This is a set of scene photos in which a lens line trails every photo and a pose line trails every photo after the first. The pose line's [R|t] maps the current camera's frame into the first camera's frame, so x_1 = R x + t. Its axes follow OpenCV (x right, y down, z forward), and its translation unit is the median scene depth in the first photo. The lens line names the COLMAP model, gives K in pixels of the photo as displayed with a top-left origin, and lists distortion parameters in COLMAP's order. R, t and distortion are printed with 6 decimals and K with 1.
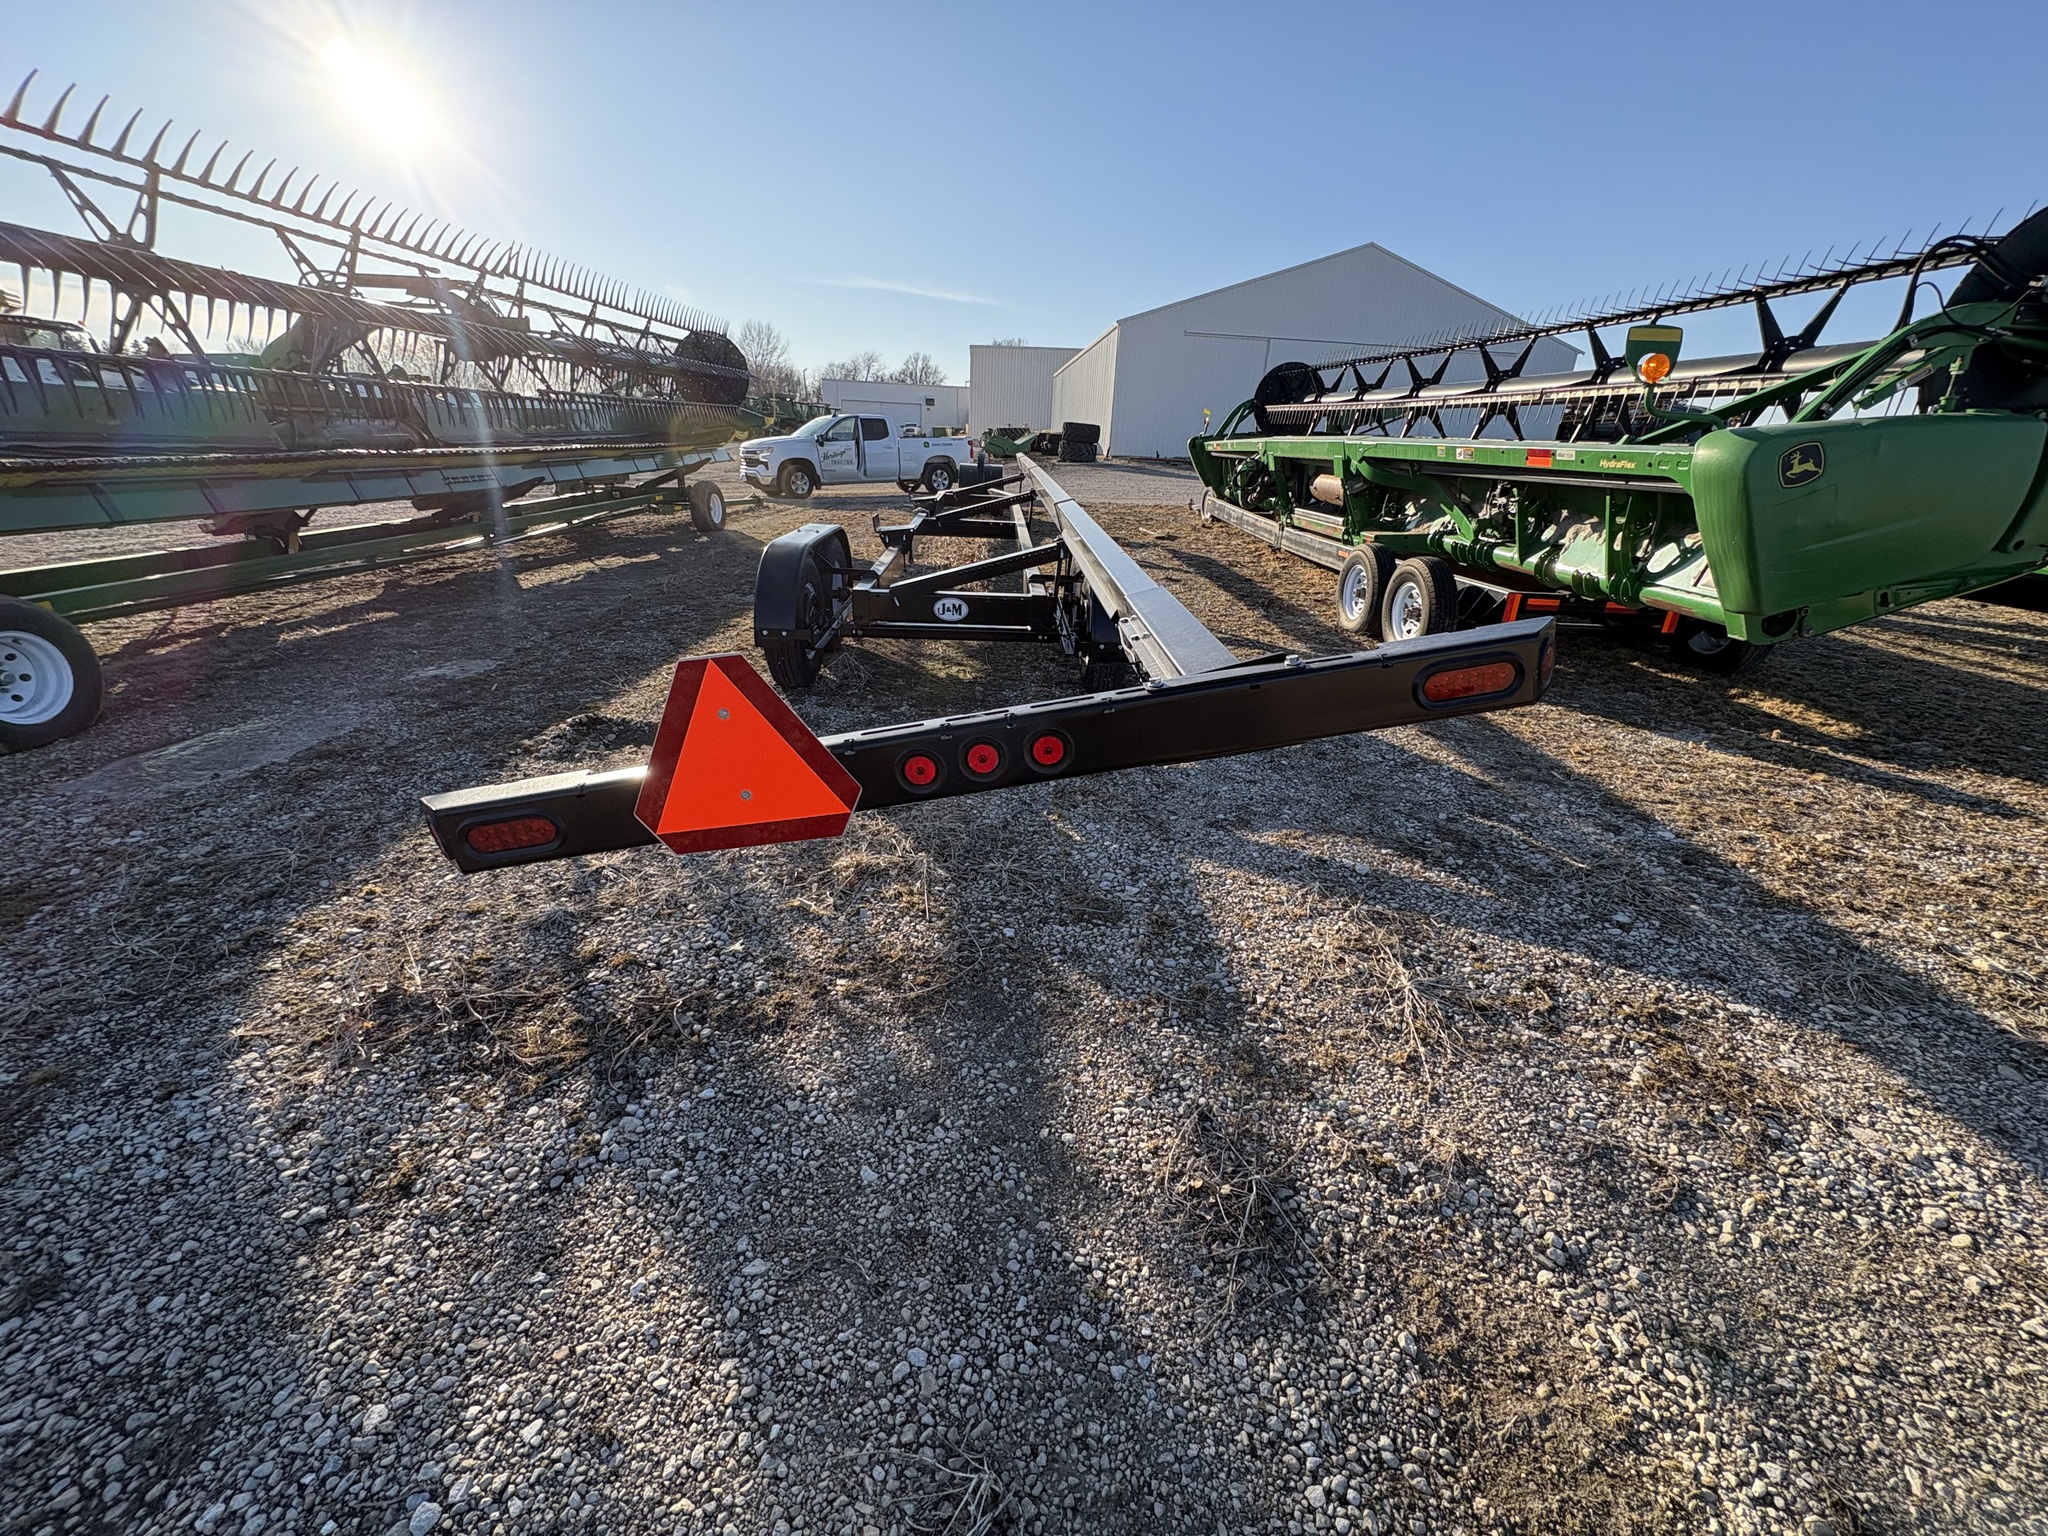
lens RADIAL K [[823.8, 0, 1020.8], [0, 823.8, 765.5], [0, 0, 1]] dist [0.000672, -0.000284]
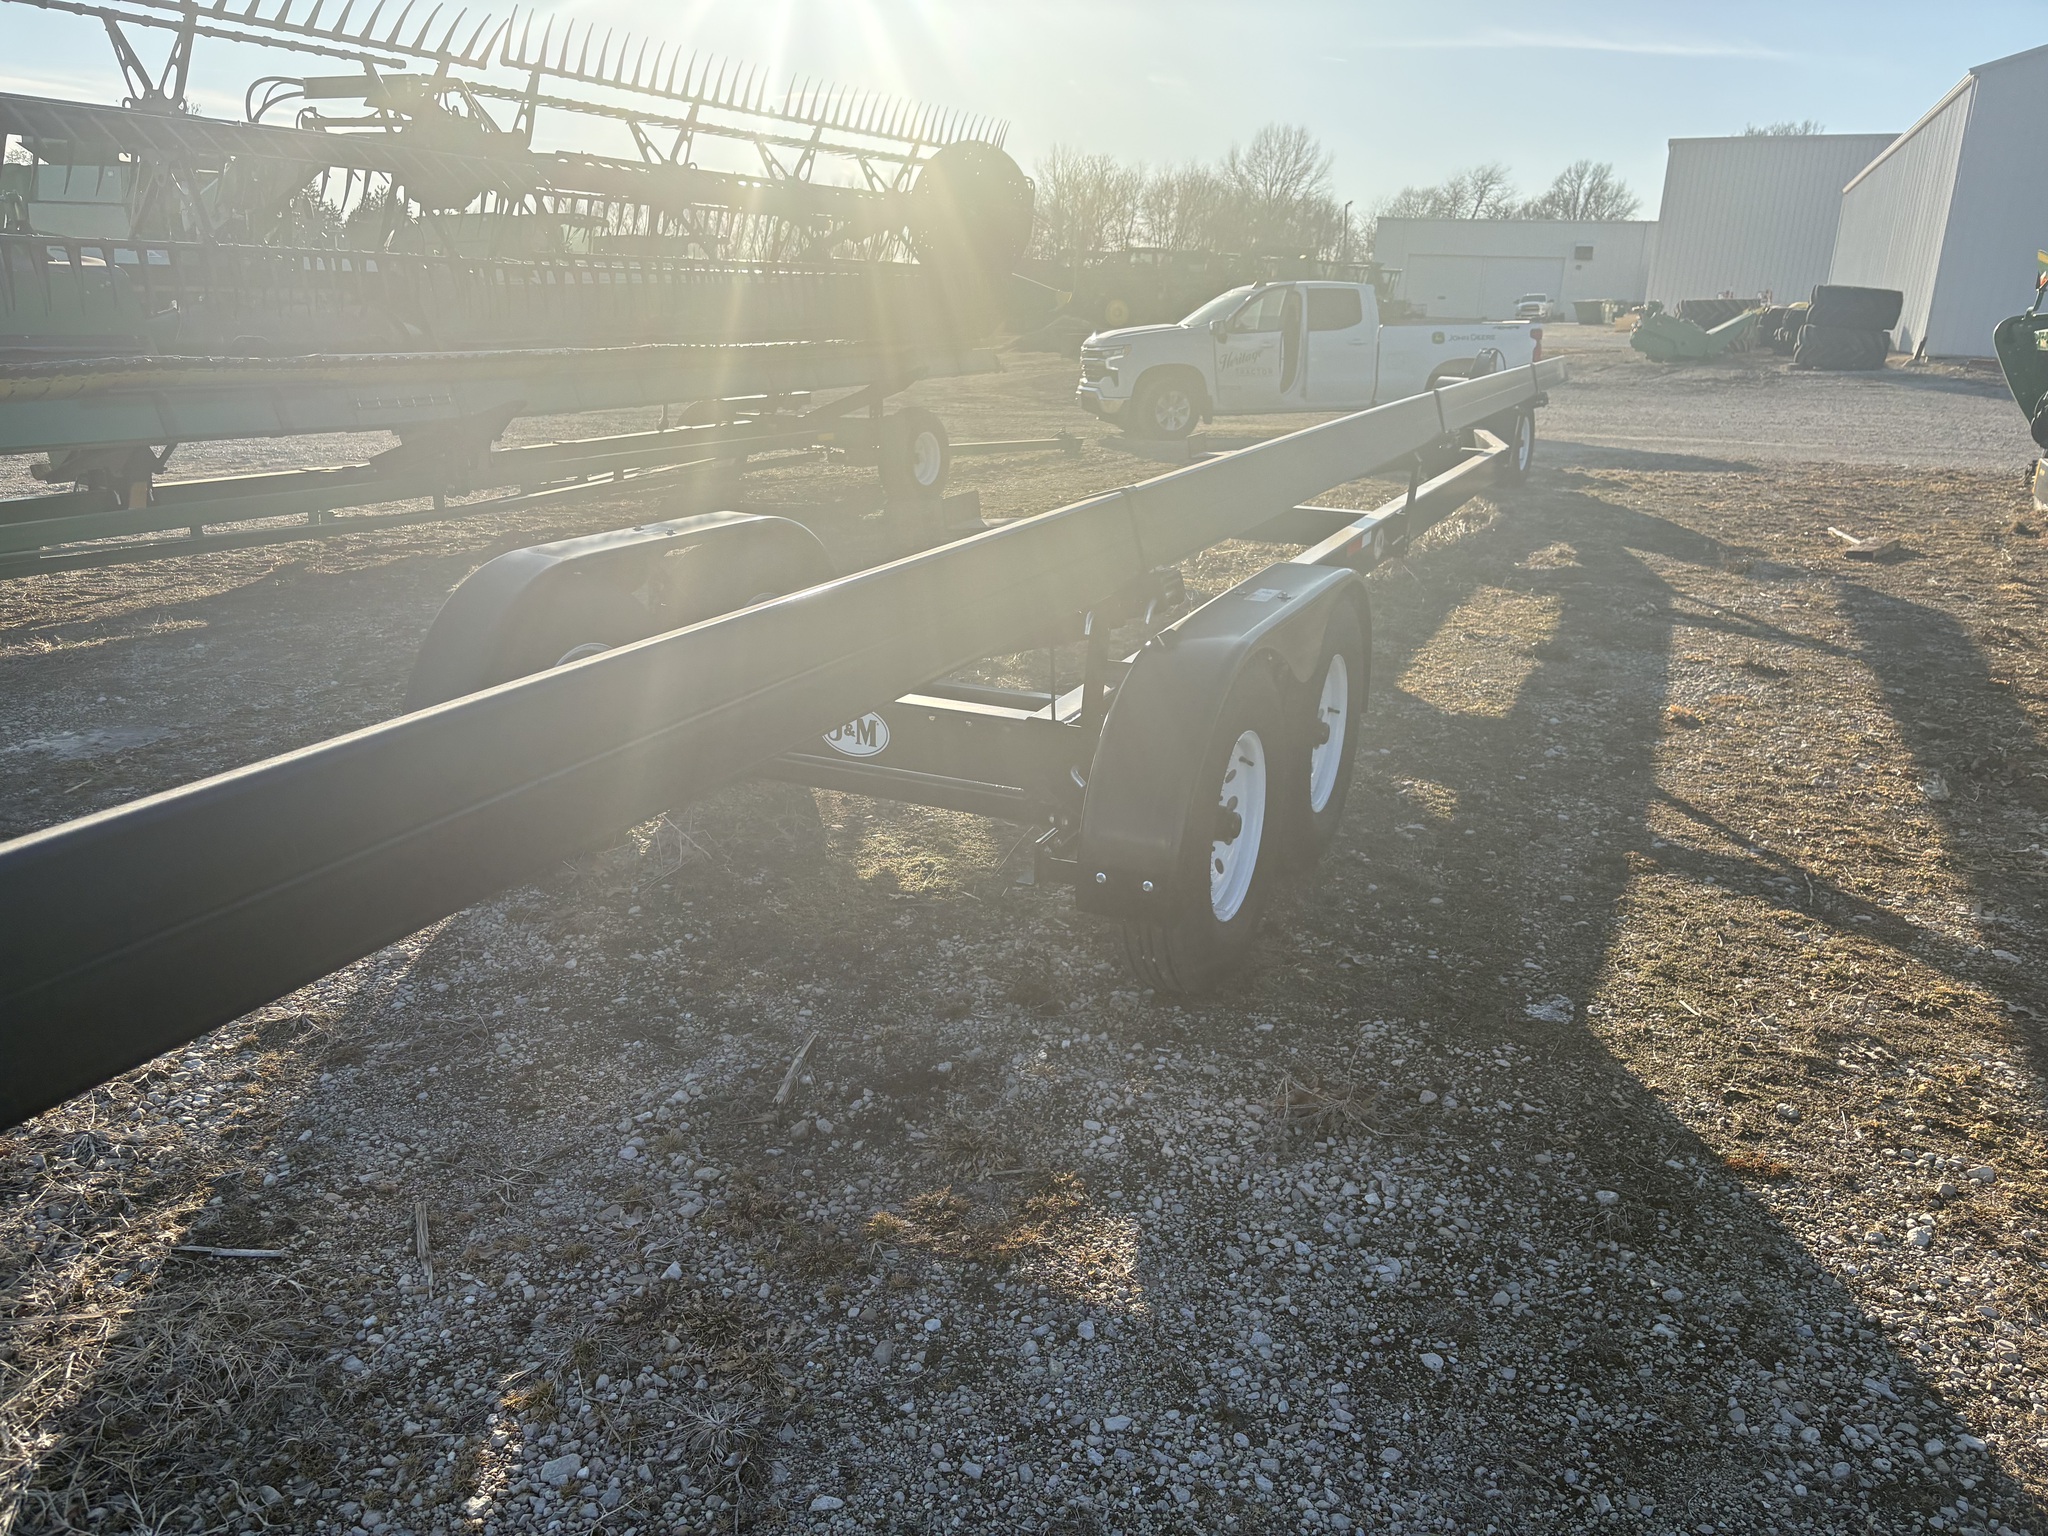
lens RADIAL K [[1560.6, 0, 1000.0], [0, 1560.6, 756.7], [0, 0, 1]] dist [0.027862, -0.010841]
pose [[0.898543, 0.110884, -0.424648, 0.194873], [-0.156109, 0.985030, -0.073112, -0.077255], [0.410184, 0.131986, 0.902402, 0.184526]]
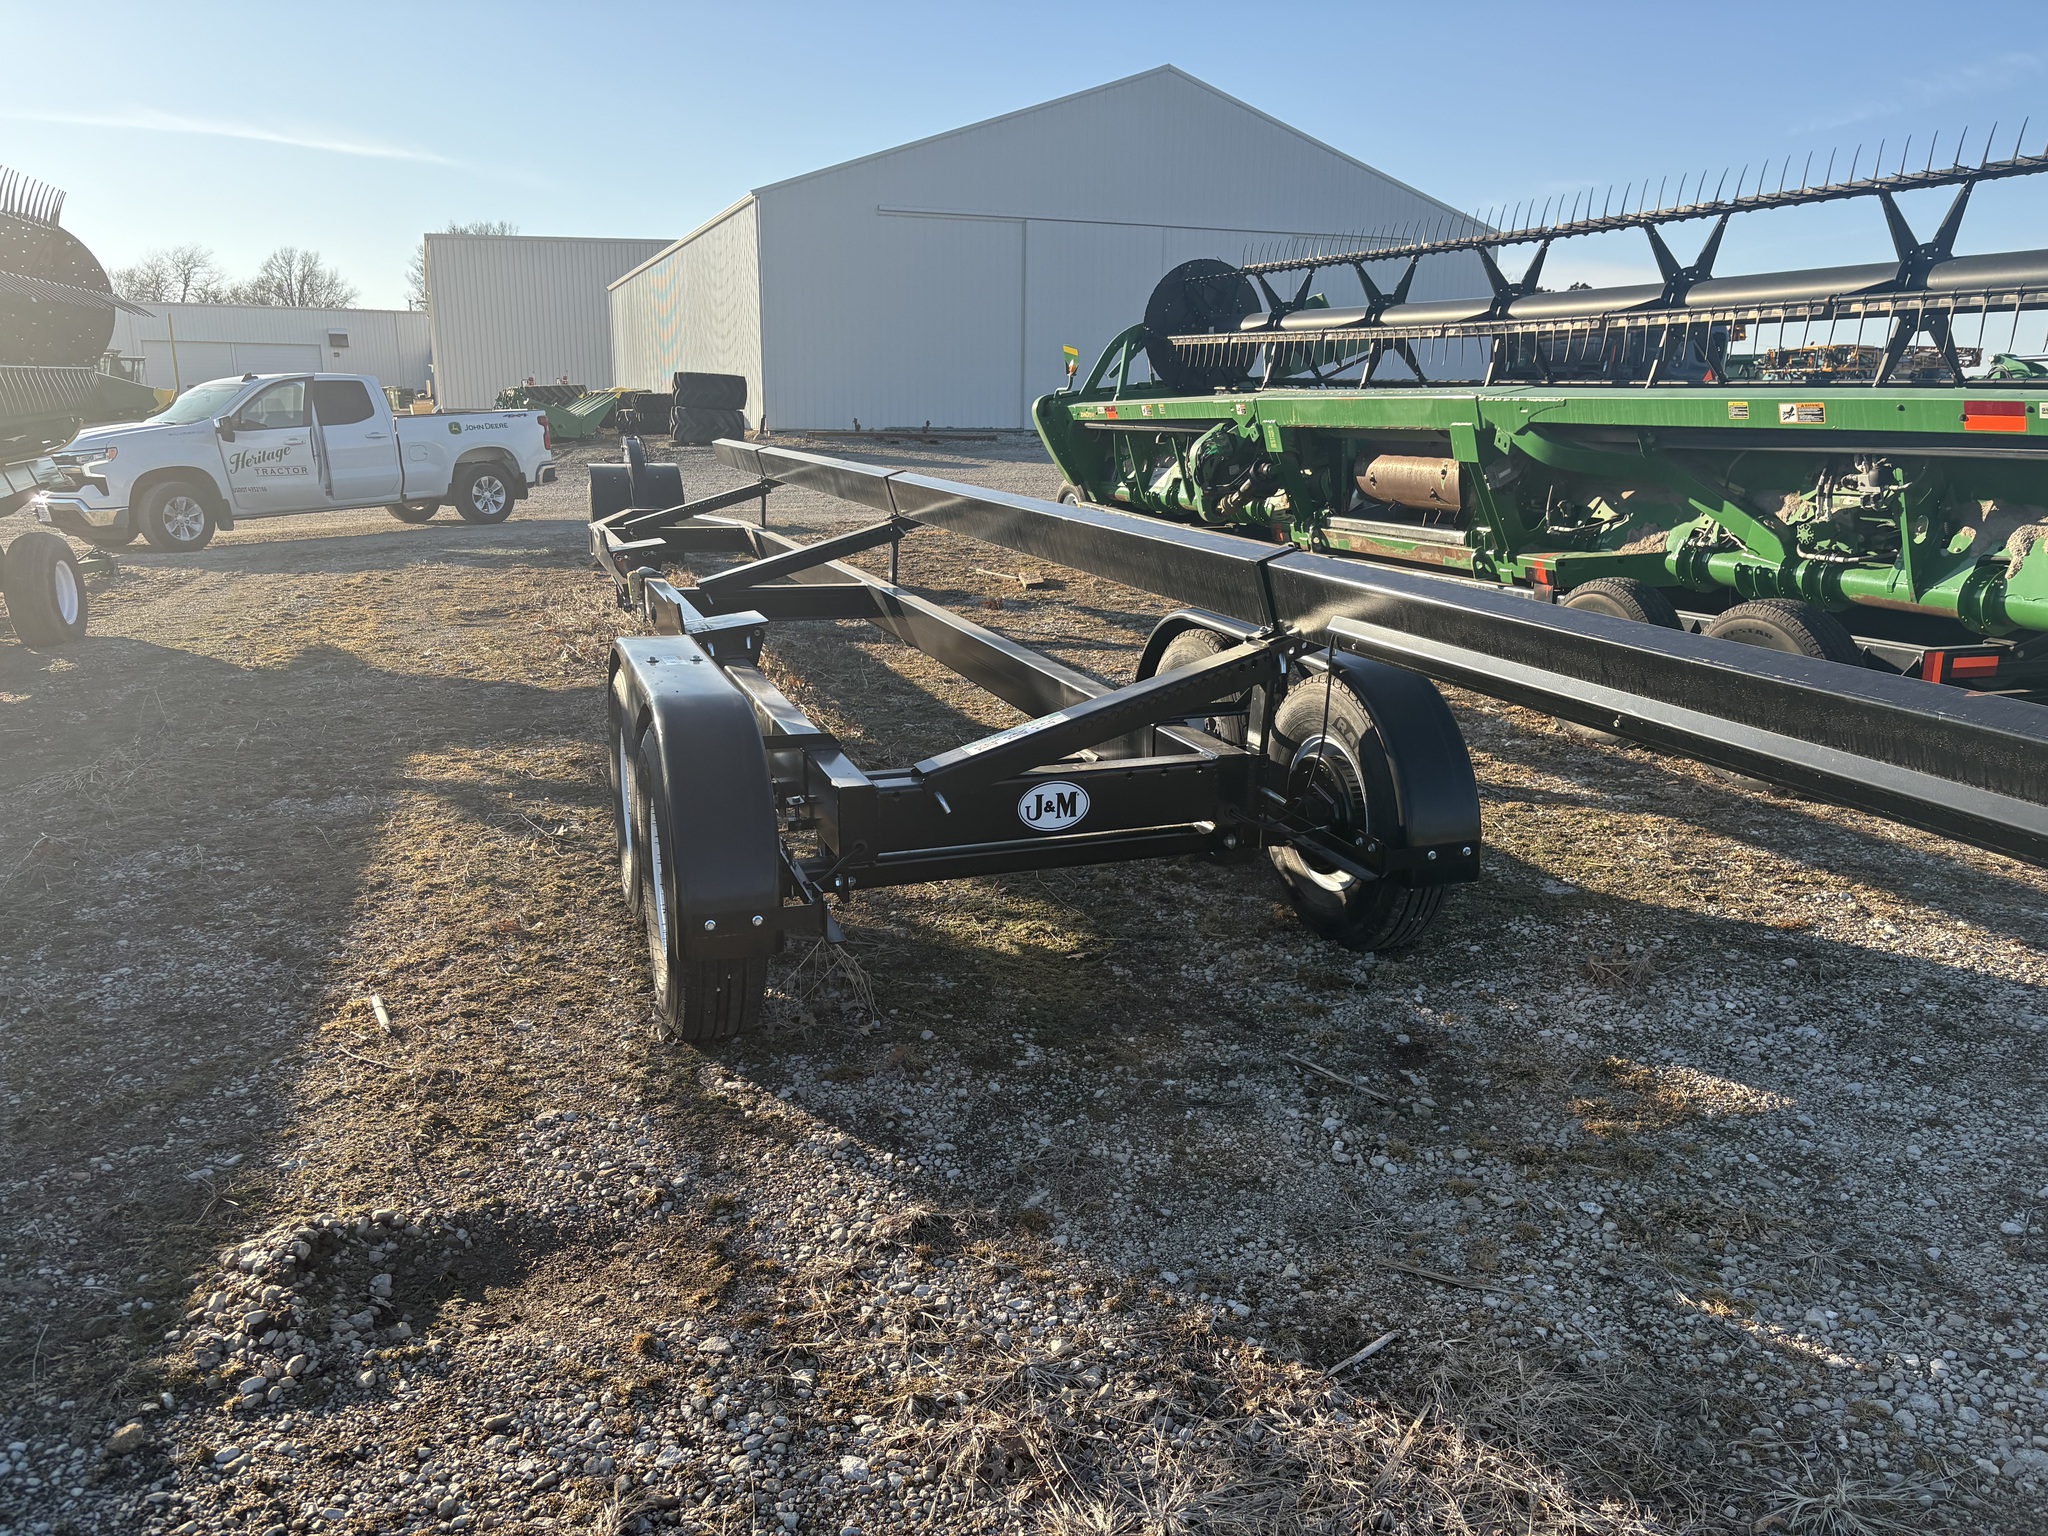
lens RADIAL K [[1557.8, 0, 1018.8], [0, 1557.8, 778.5], [0, 0, 1]] dist [0.032114, -0.006901]
pose [[0.953098, -0.108657, 0.282484, -0.202844], [0.145978, 0.982632, -0.114559, -0.066176], [-0.265130, 0.150423, 0.952407, 0.122044]]
